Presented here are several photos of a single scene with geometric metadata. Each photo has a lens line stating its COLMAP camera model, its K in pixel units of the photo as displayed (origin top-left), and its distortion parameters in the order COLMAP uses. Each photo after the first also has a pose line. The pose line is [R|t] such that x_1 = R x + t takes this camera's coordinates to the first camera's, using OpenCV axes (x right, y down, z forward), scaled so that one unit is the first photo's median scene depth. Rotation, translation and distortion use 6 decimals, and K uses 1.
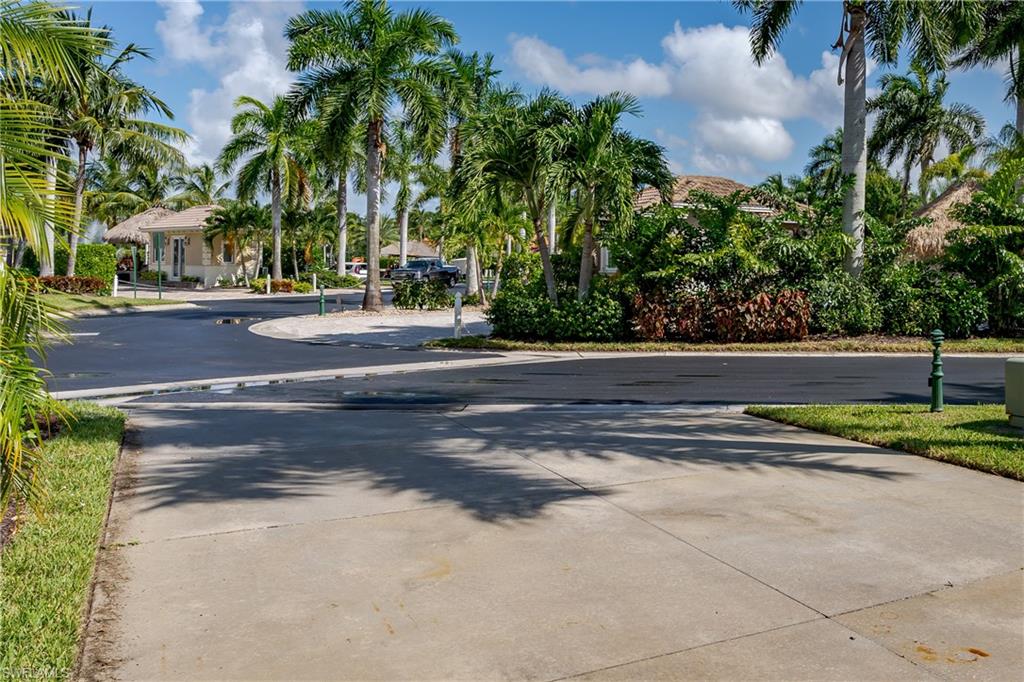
lens RADIAL K [[944.0, 0, 738.6], [0, 944.0, 259.4], [0, 0, 1]] dist [0.001819, 0.011574]
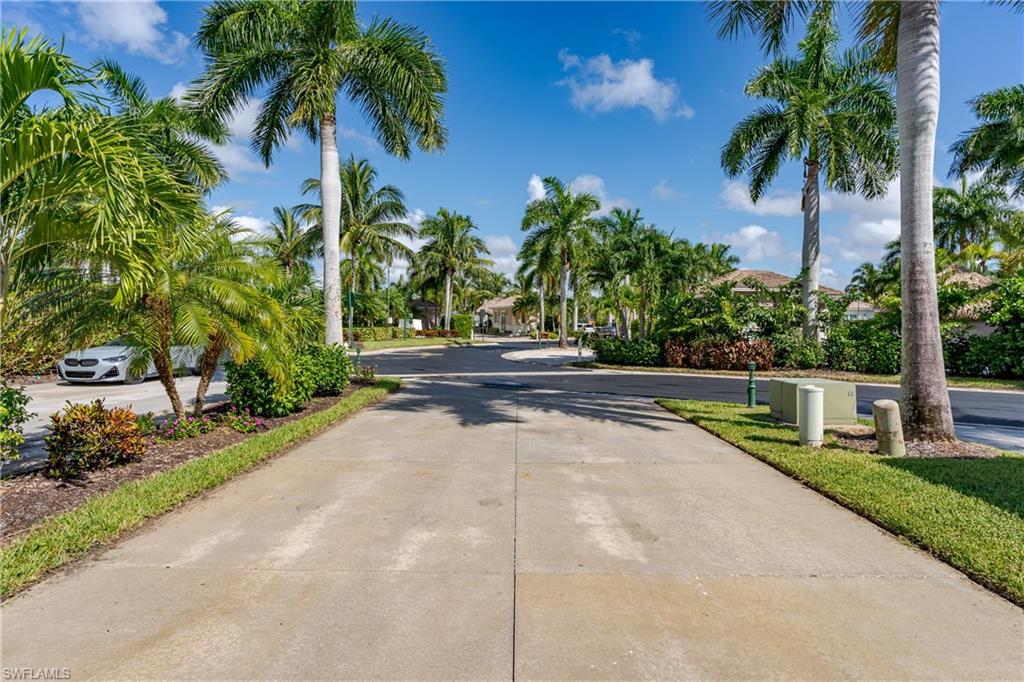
lens RADIAL K [[559.5, 0, 512.0], [0, 559.5, 315.2], [0, 0, 1]] dist [0.010053, 0.000248]
pose [[0.846094, -0.008224, -0.532971, 0.133711], [0.001896, 0.999921, -0.012420, 0.000295], [0.533031, 0.009498, 0.846043, -0.041601]]
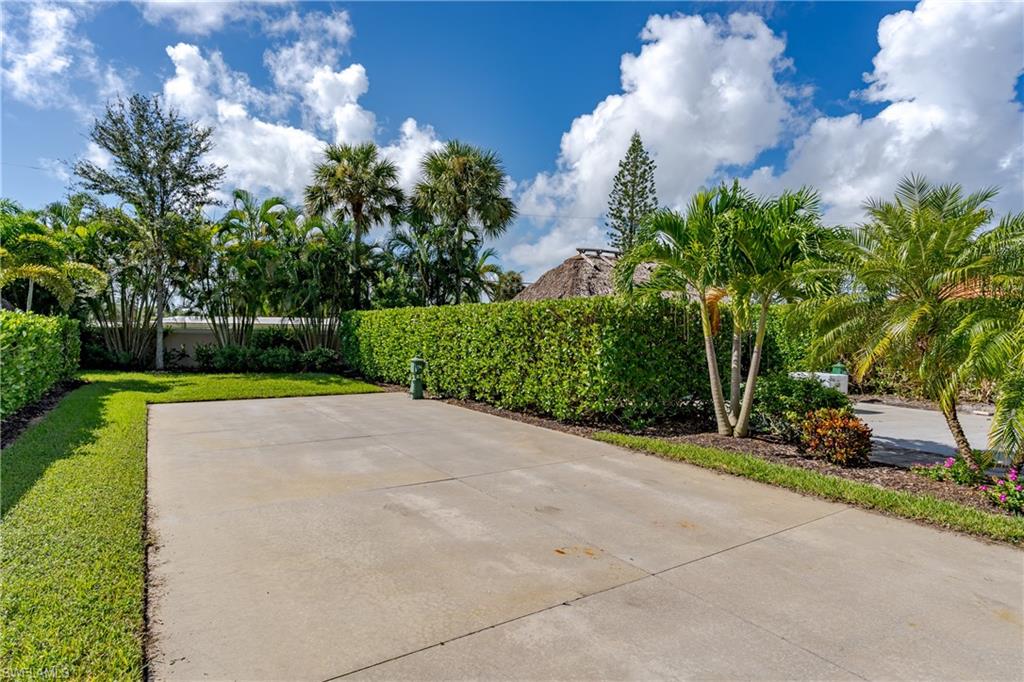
lens RADIAL K [[546.7, 0, 512.8], [0, 546.7, 340.1], [0, 0, 1]] dist [0.003041, 0.000454]
pose [[-0.999053, -0.023350, -0.036703, 0.053749], [-0.023322, 0.999727, -0.001194, 0.002036], [0.036721, -0.000337, -0.999326, 0.280032]]
